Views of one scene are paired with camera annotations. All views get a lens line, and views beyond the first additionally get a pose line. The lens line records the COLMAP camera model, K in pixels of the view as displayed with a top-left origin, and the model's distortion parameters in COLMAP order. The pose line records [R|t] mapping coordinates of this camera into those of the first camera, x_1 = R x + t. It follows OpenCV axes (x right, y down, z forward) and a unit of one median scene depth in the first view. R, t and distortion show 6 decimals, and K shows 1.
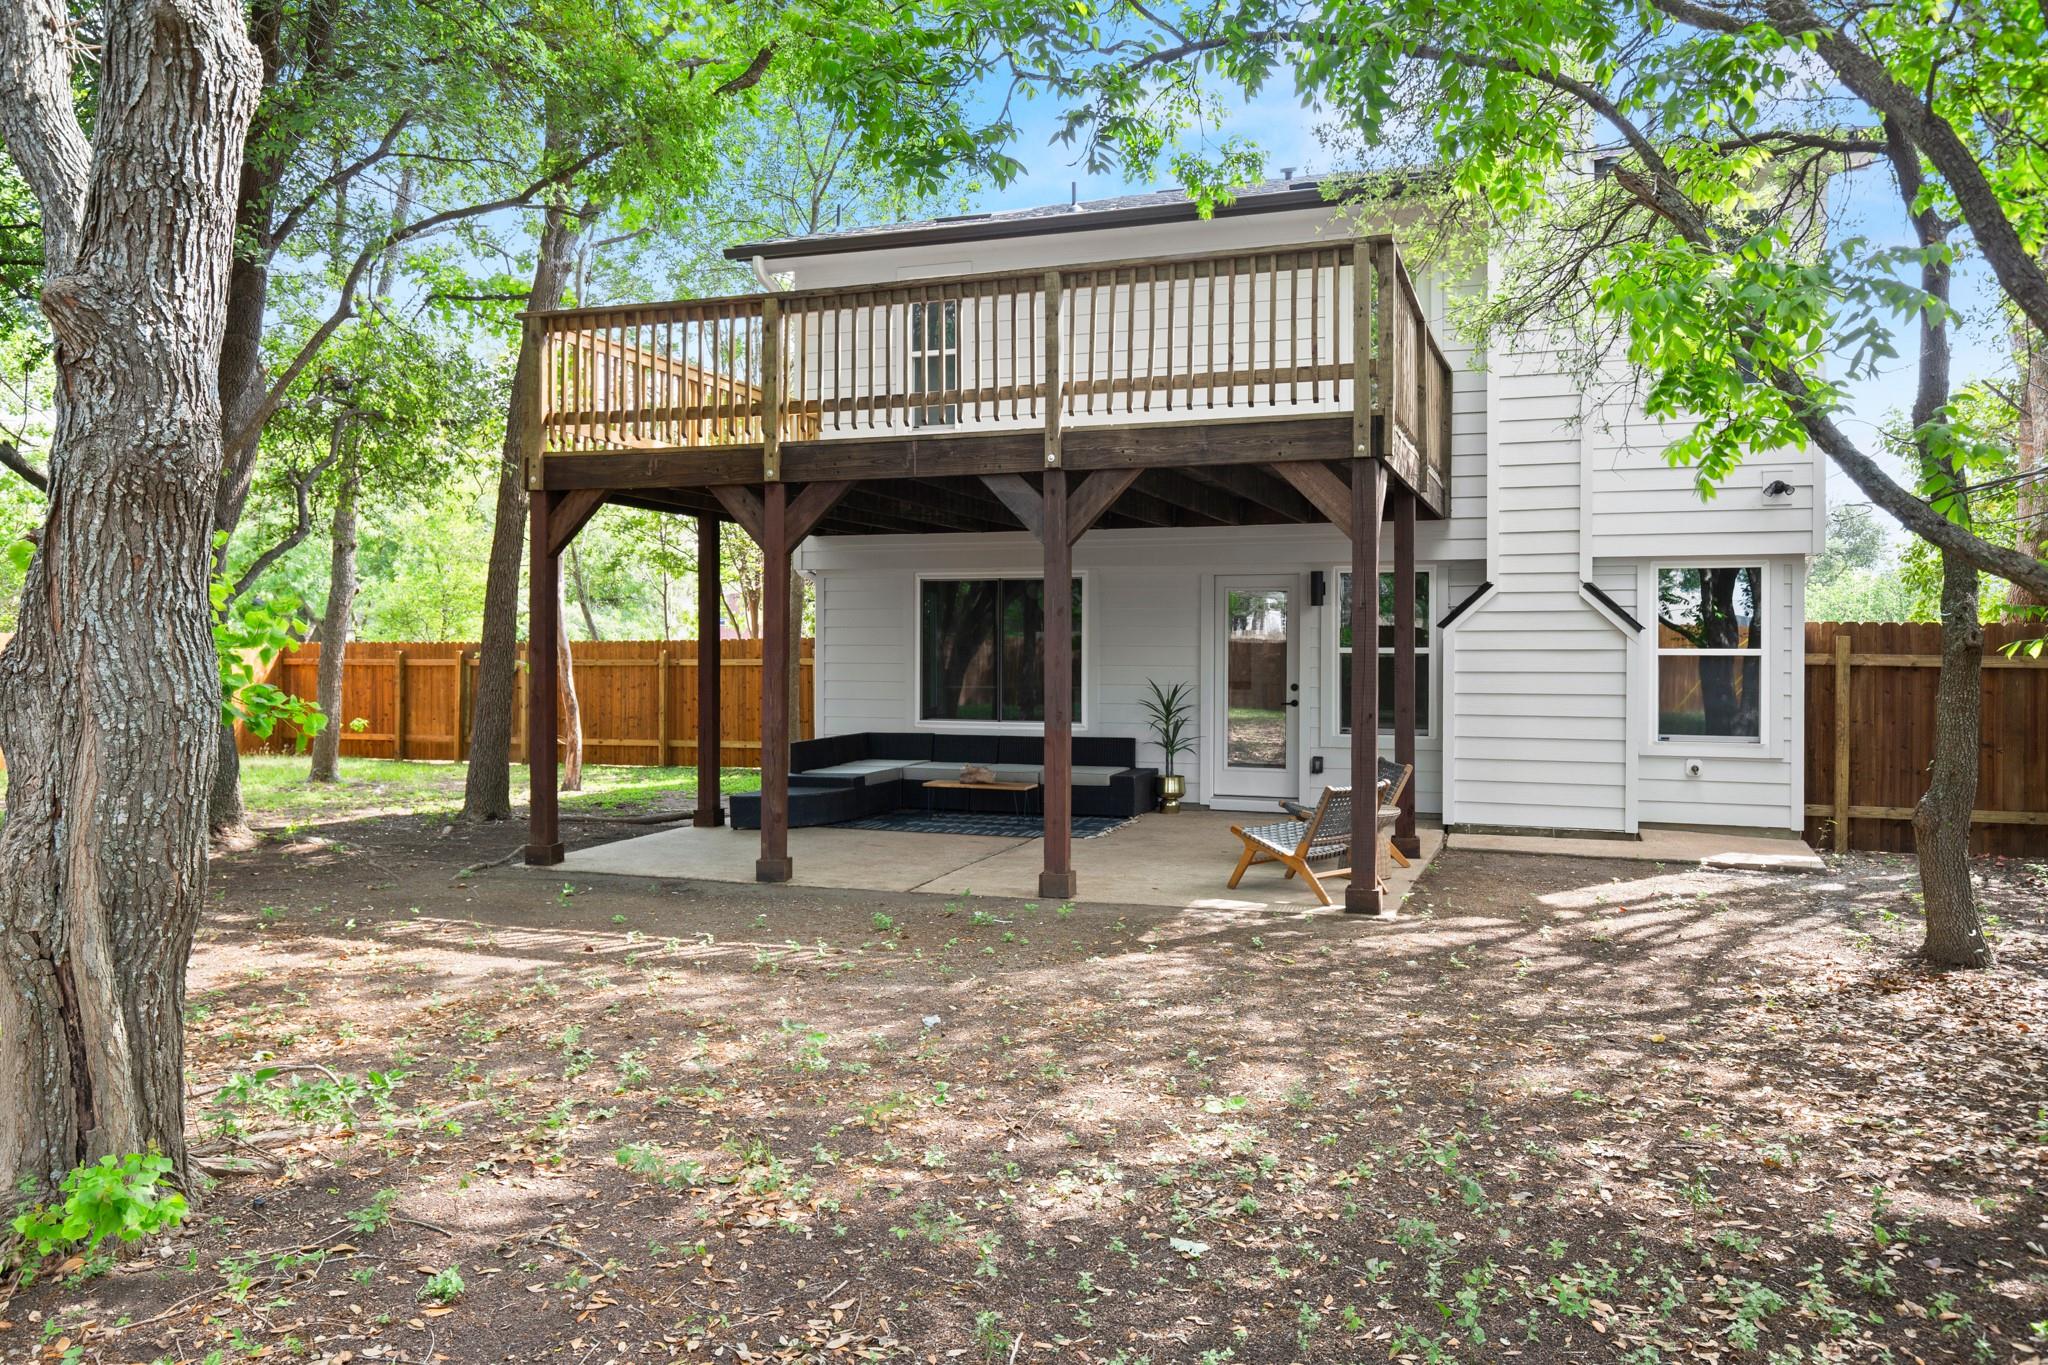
lens RADIAL K [[1529.7, 0, 1023.7], [0, 1529.7, 649.3], [0, 0, 1]] dist [0.036063, -0.000170]
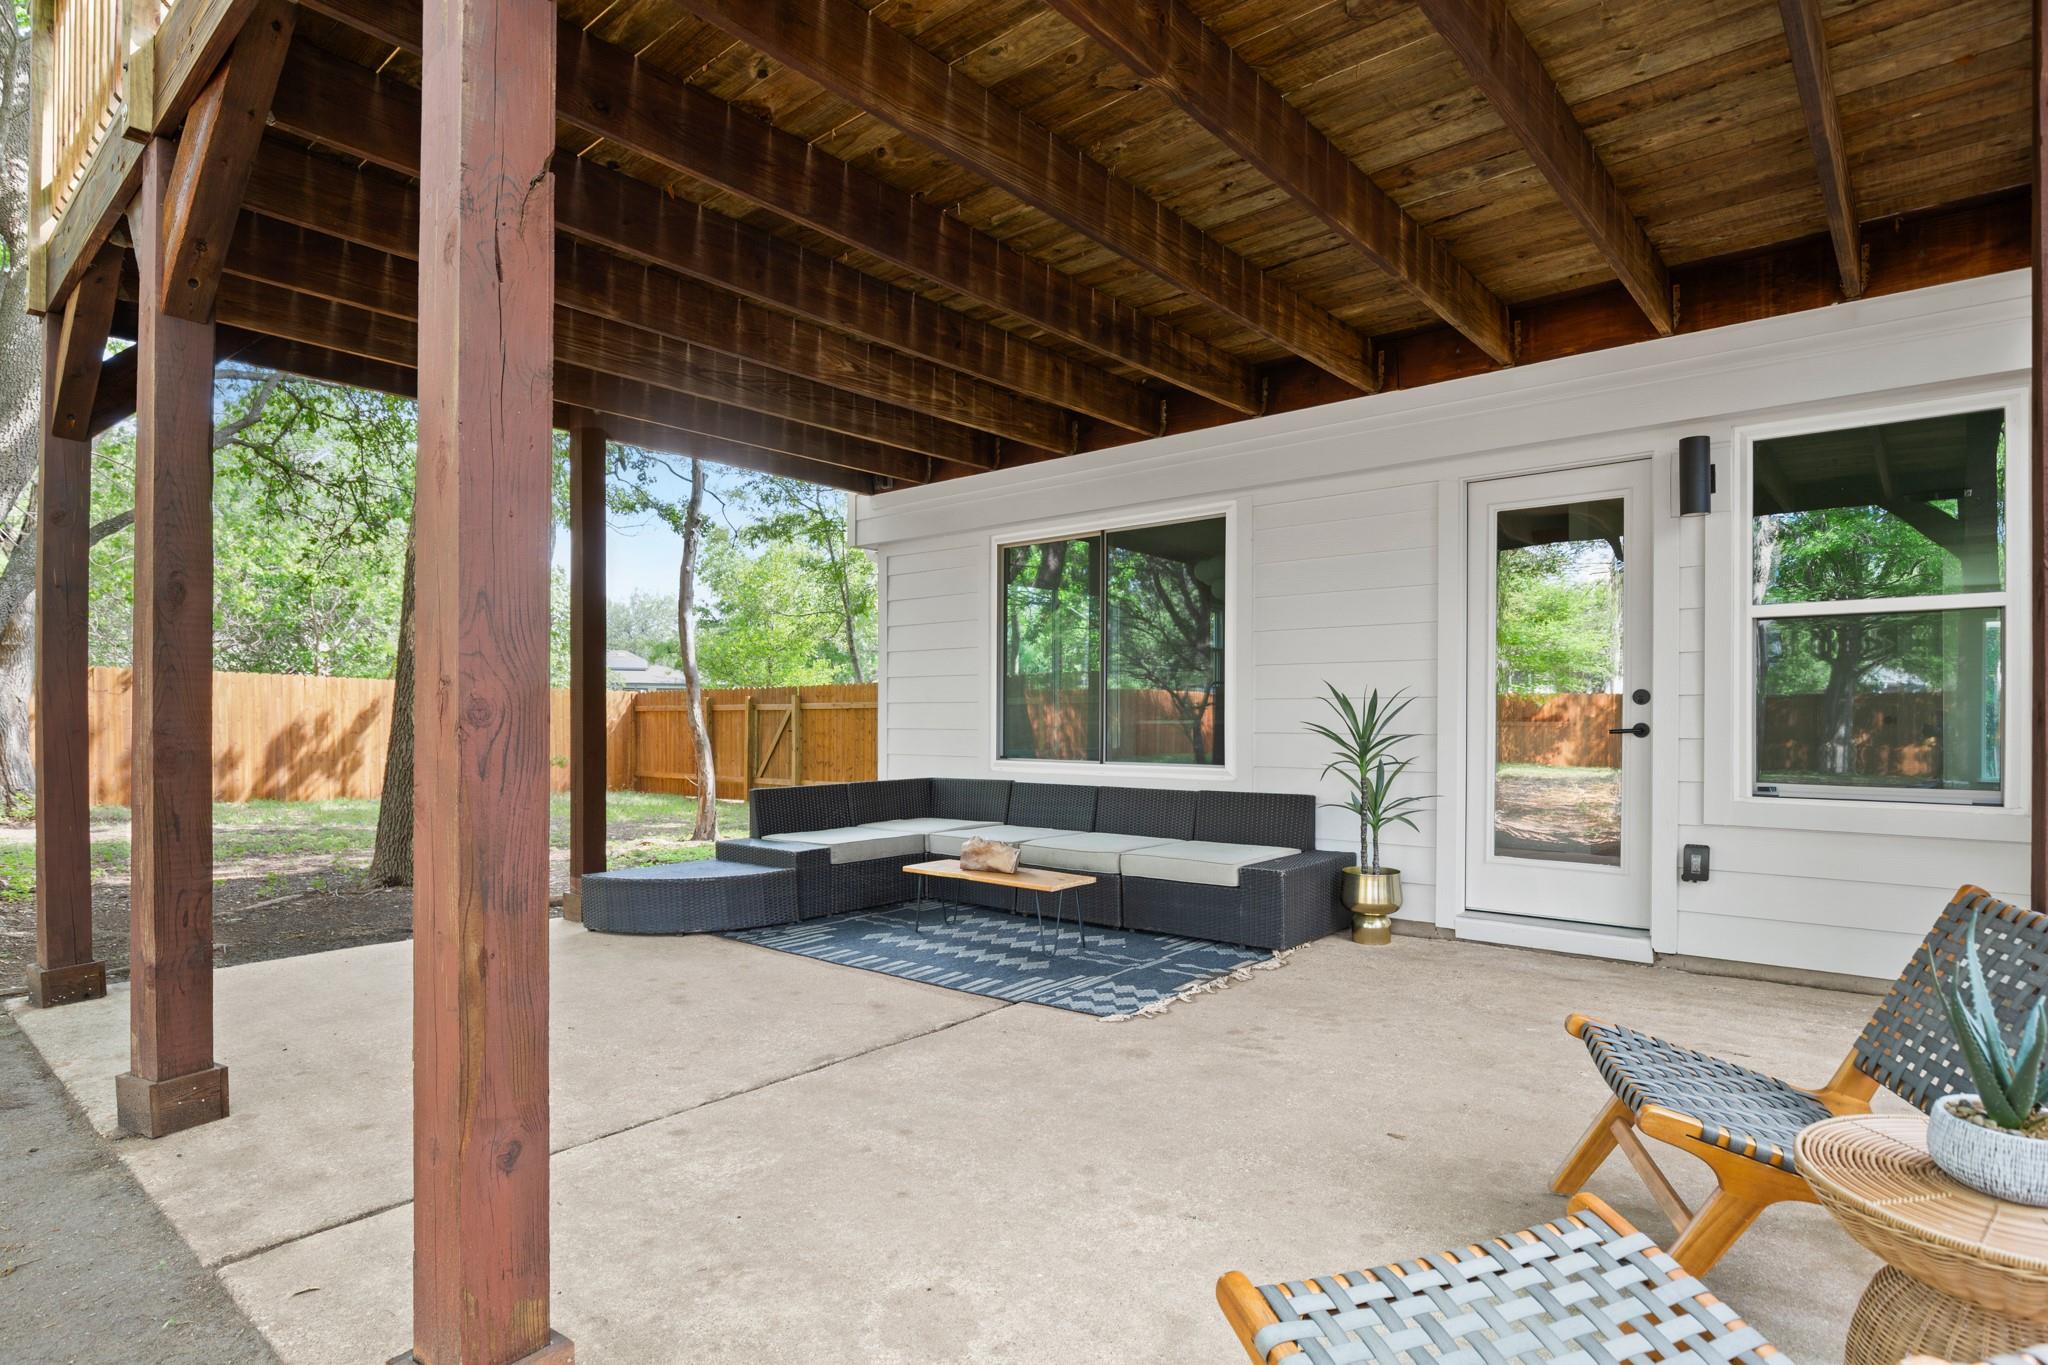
lens RADIAL K [[1091.8, 0, 1028.0], [0, 1091.8, 730.5], [0, 0, 1]] dist [-0.027112, -0.000235]
pose [[0.943867, 0.003557, -0.330306, 0.120613], [-0.001523, 0.999978, 0.006415, 0.037644], [0.330322, -0.005552, 0.943852, 0.691663]]
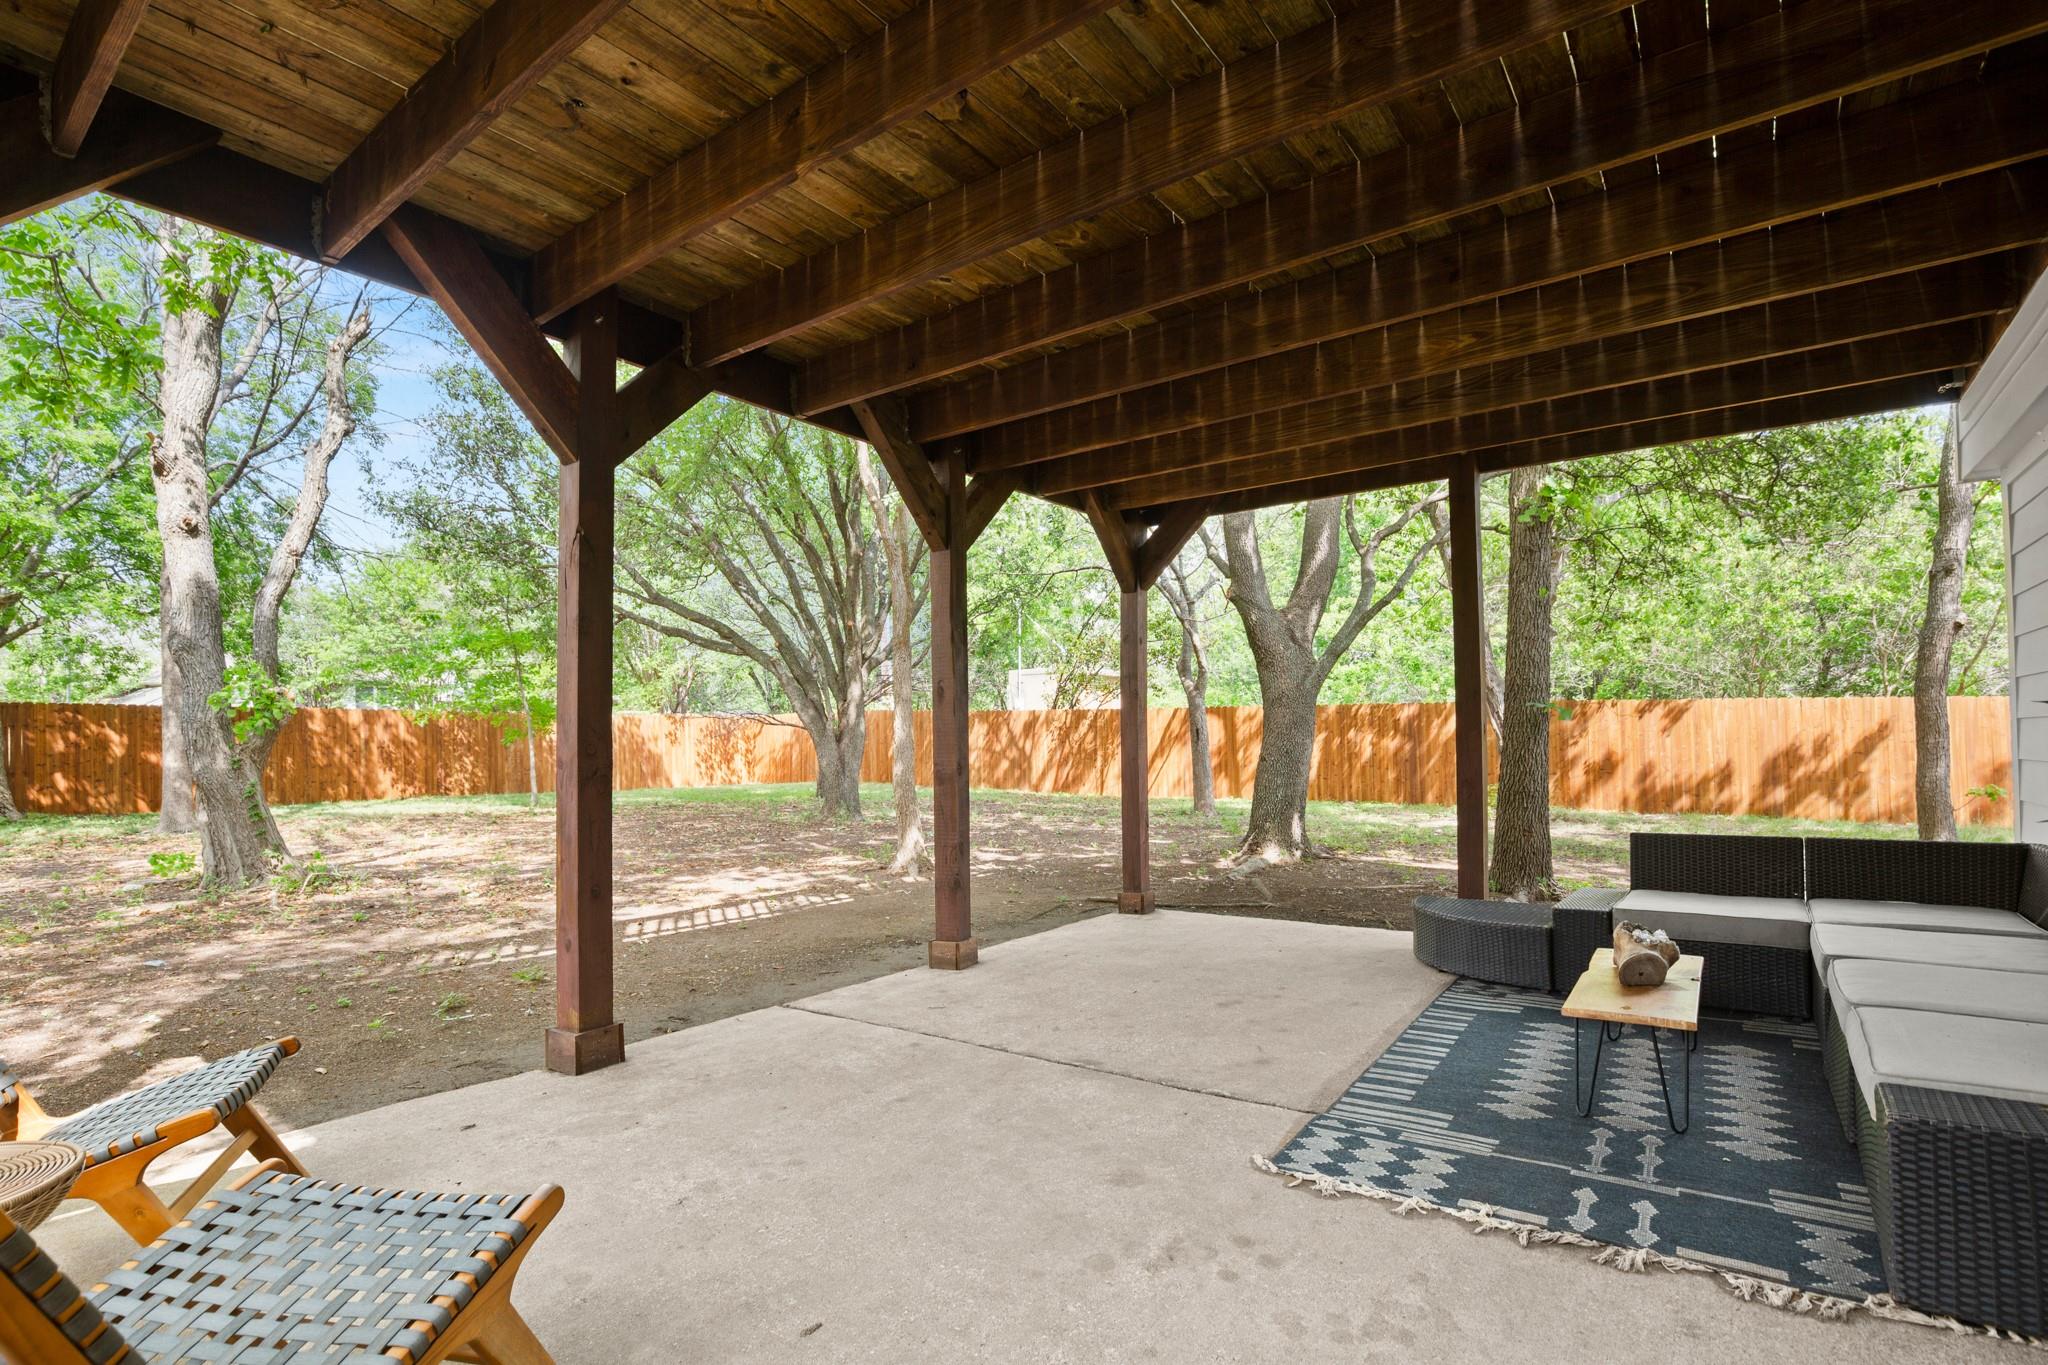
lens RADIAL K [[964.6, 0, 1031.3], [0, 964.6, 744.9], [0, 0, 1]] dist [-0.034684, 0.001045]
pose [[-0.268763, 0.002138, -0.963204, 0.262279], [0.007171, 0.999974, 0.000219, 0.031913], [0.963180, -0.006848, -0.268771, 1.027033]]
